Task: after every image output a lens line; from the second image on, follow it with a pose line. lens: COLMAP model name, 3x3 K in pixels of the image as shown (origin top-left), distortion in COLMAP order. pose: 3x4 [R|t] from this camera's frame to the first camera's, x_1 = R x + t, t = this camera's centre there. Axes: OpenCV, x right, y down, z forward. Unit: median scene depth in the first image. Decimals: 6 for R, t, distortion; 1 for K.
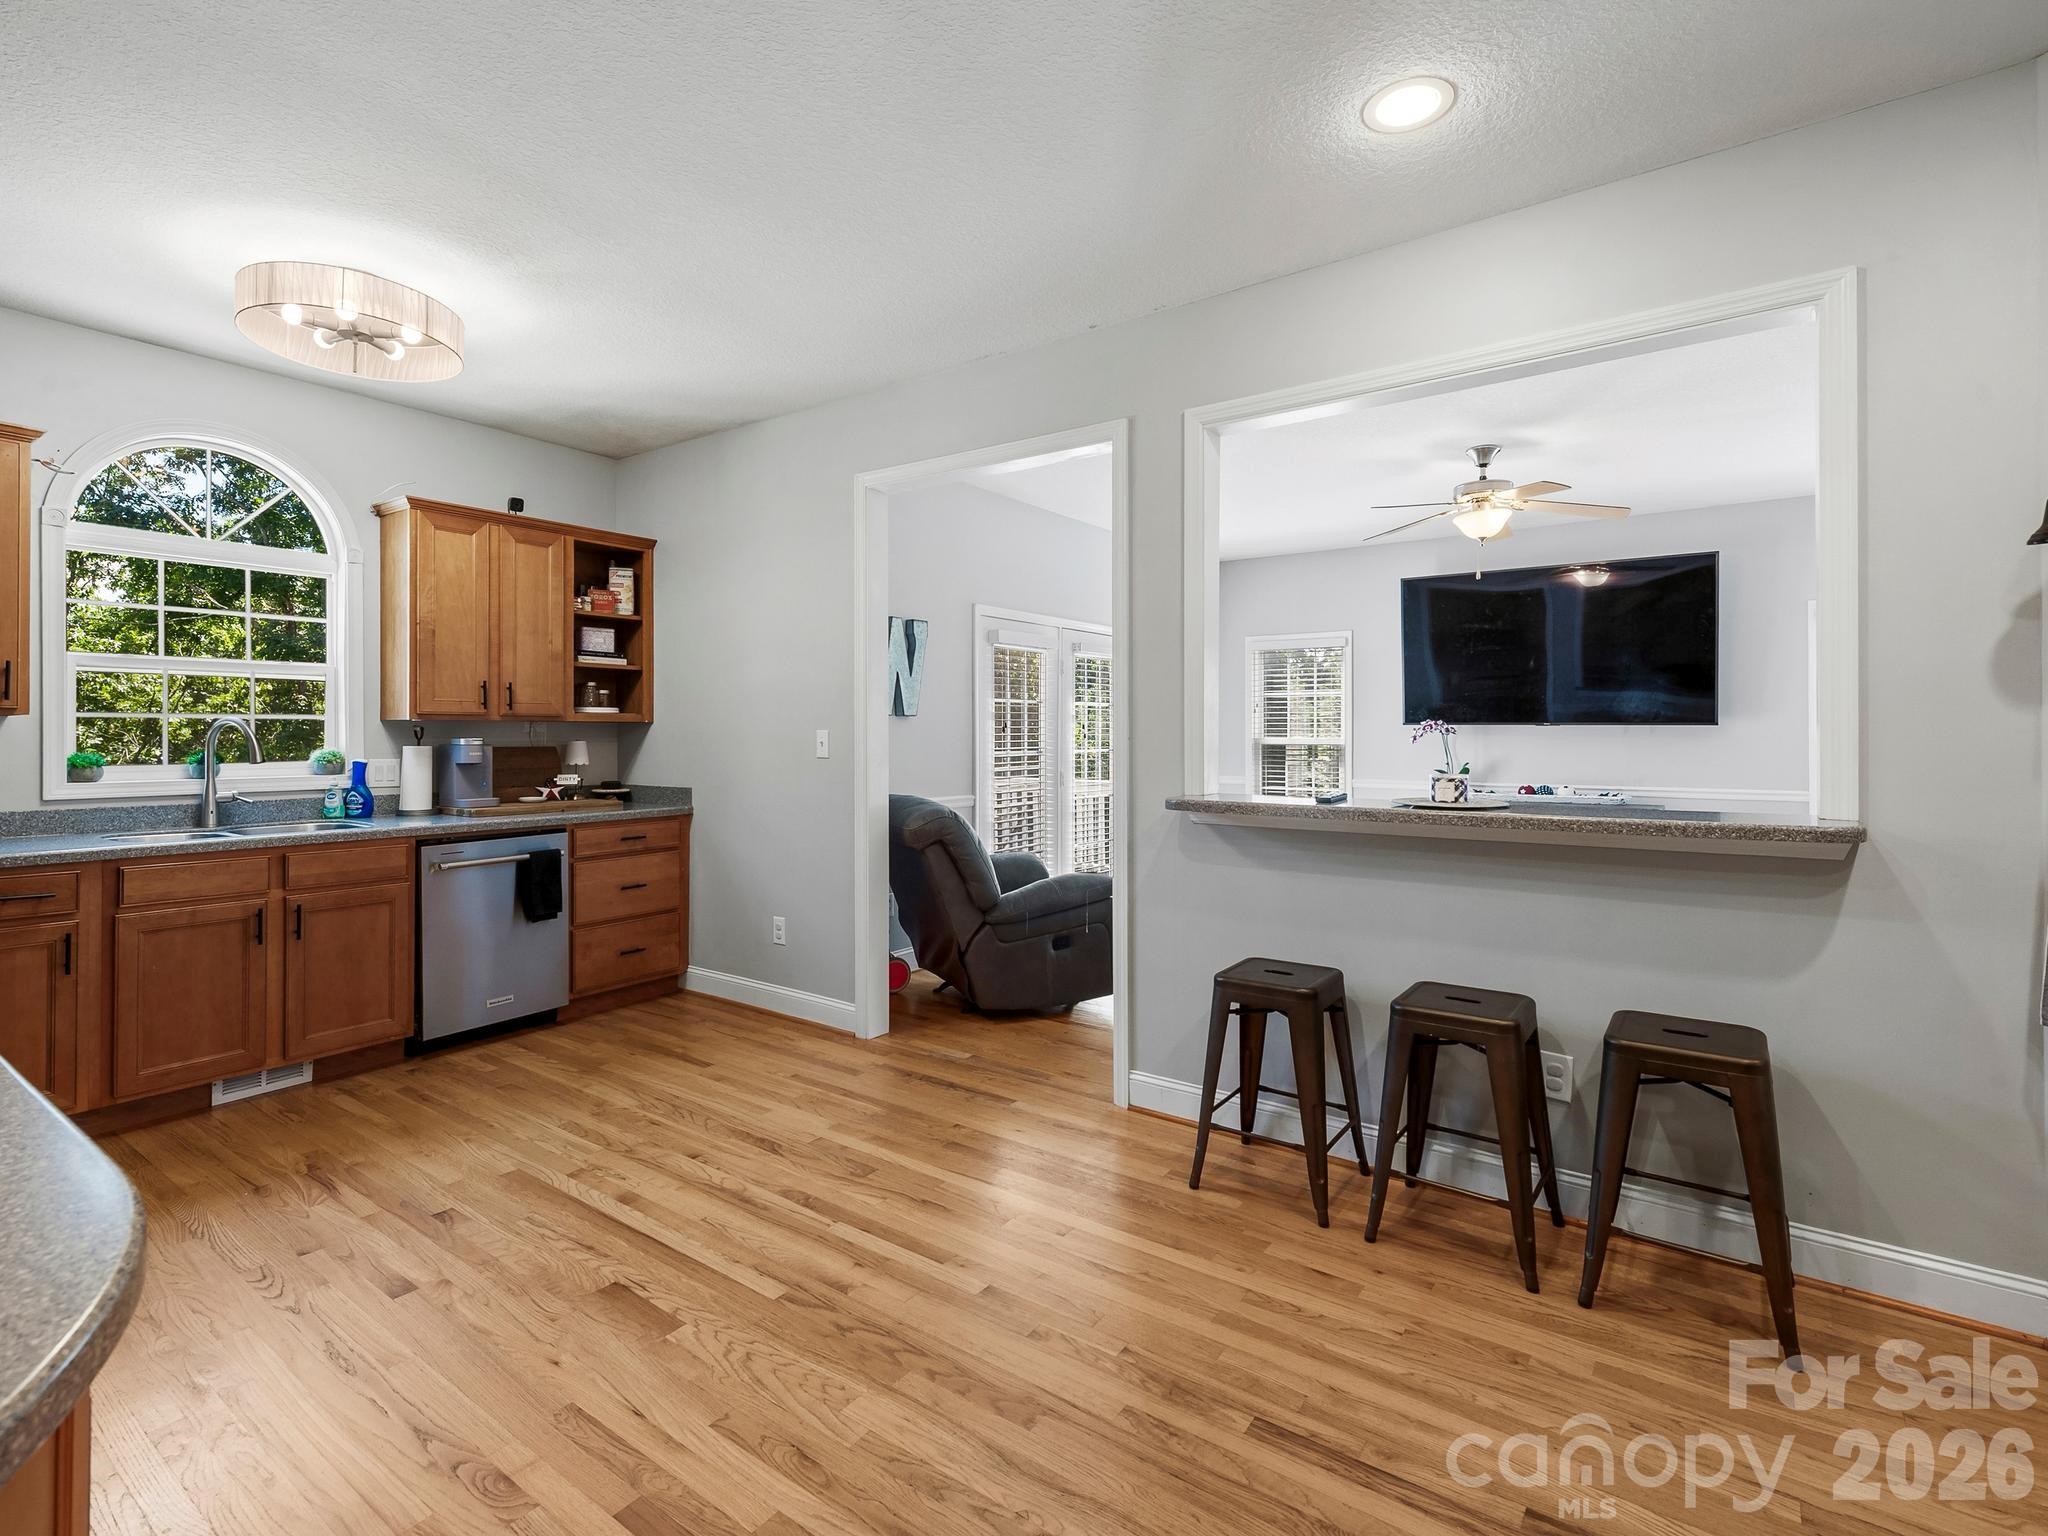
lens RADIAL K [[967.2, 0, 1032.8], [0, 967.2, 721.1], [0, 0, 1]] dist [0.012863, -0.005483]
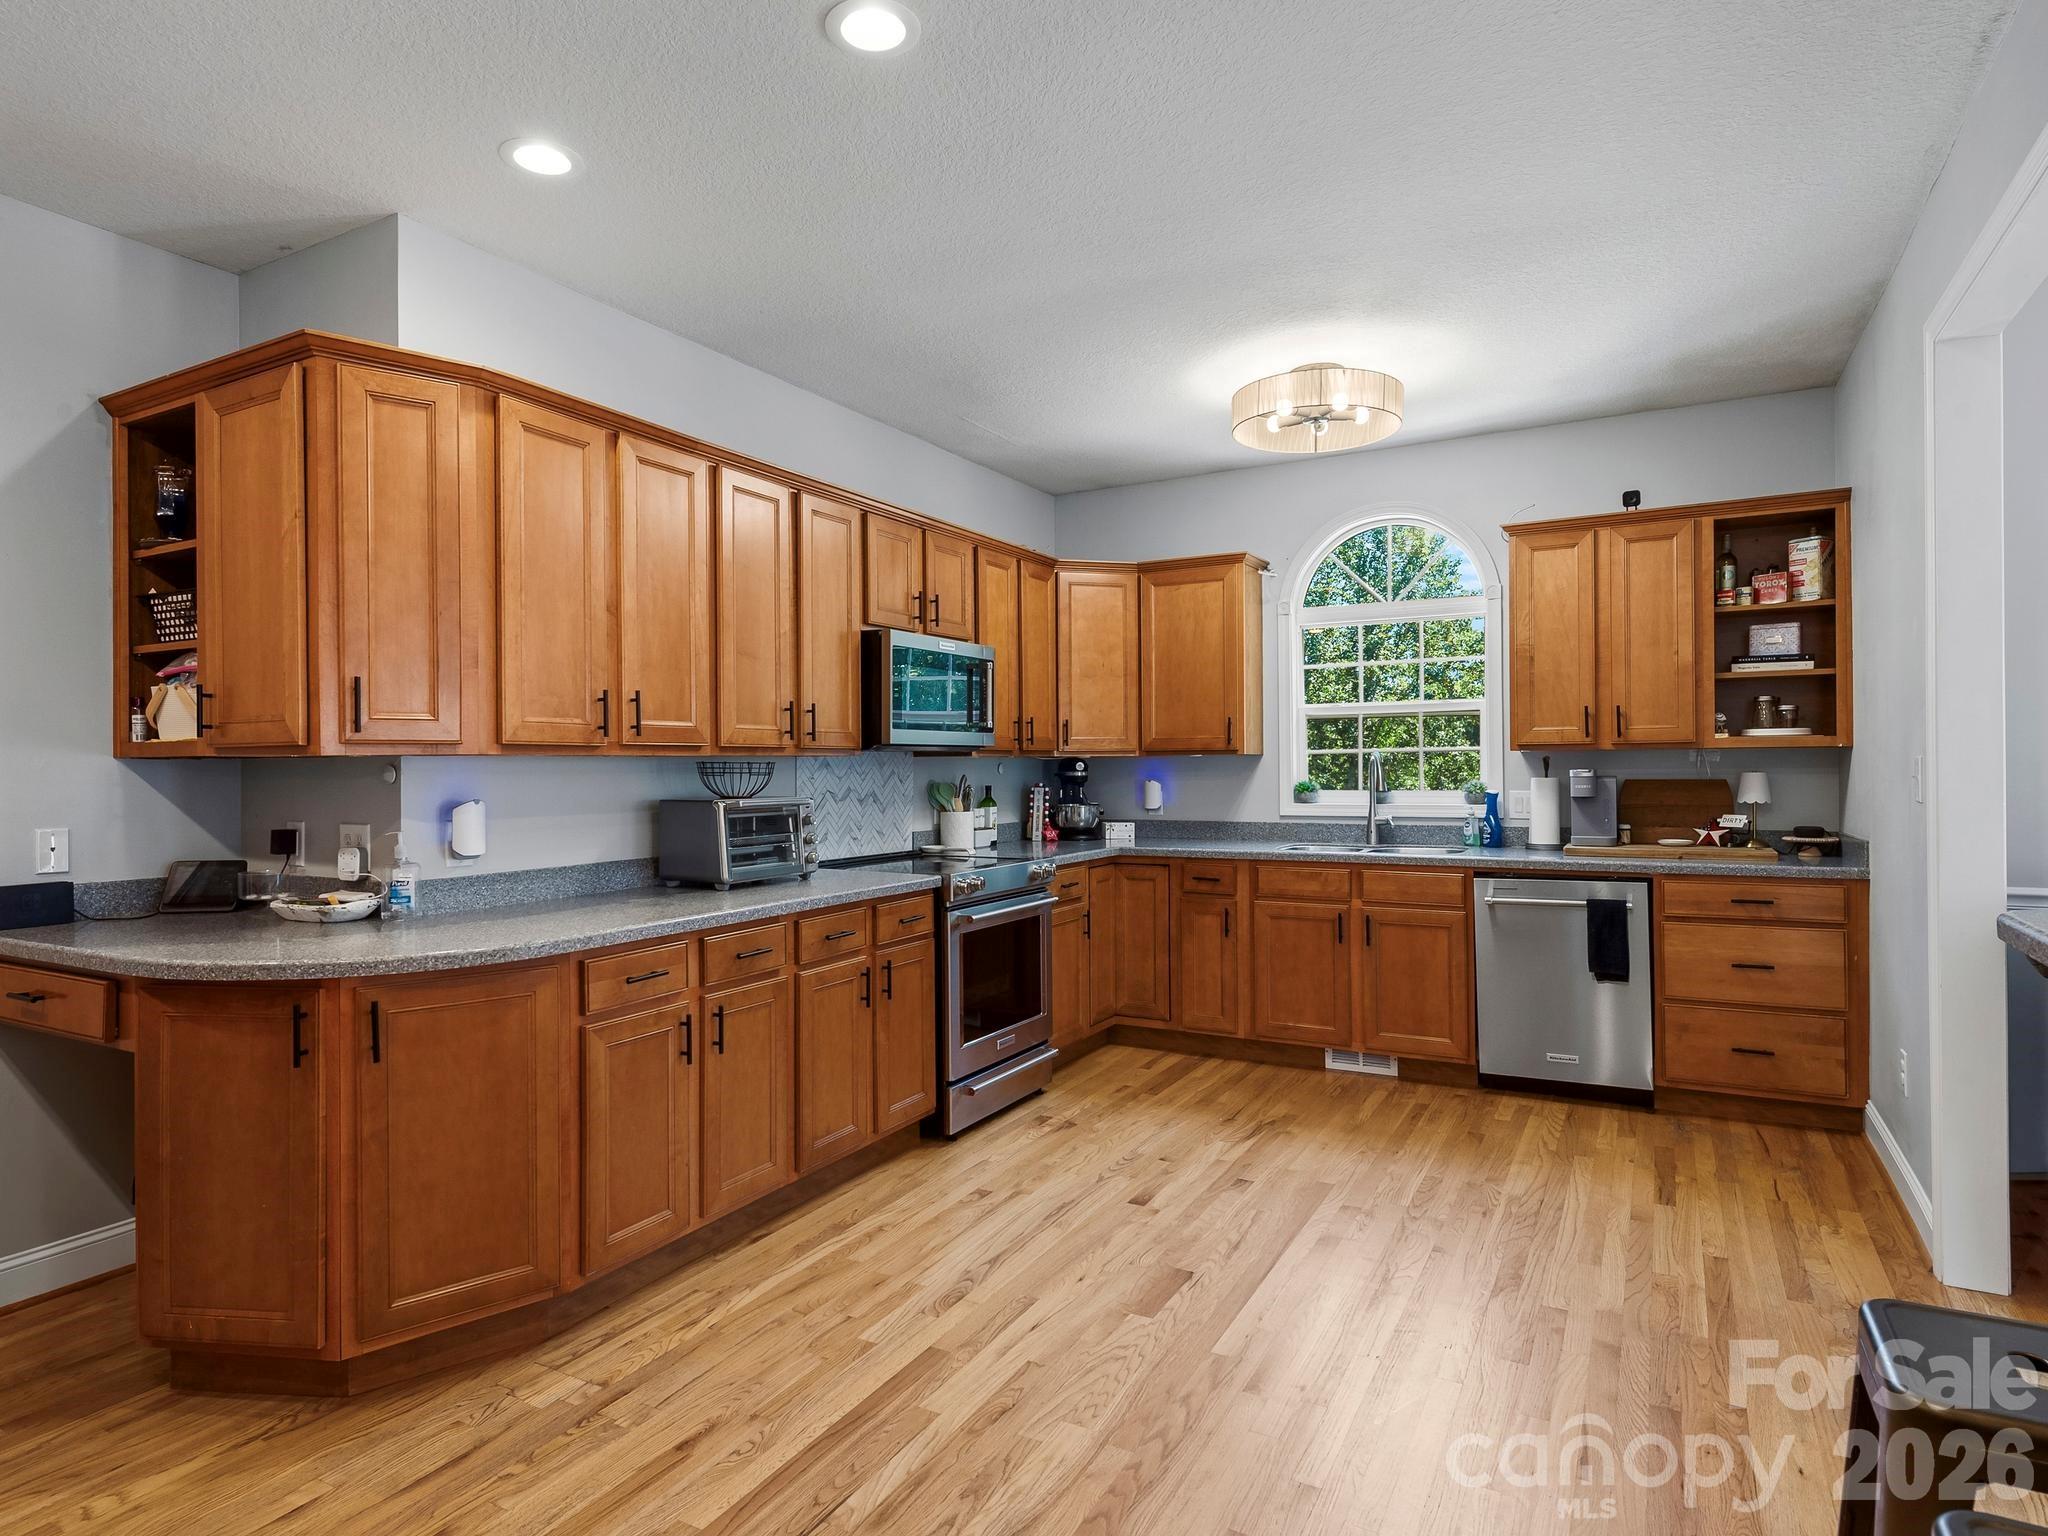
lens RADIAL K [[1151.9, 0, 1022.7], [0, 1151.9, 759.7], [0, 0, 1]] dist [0.005031, -0.002464]
pose [[0.115102, -0.007751, -0.993323, 0.487775], [0.021198, 0.999761, -0.005345, 0.003378], [0.993128, -0.020441, 0.115238, 0.392708]]
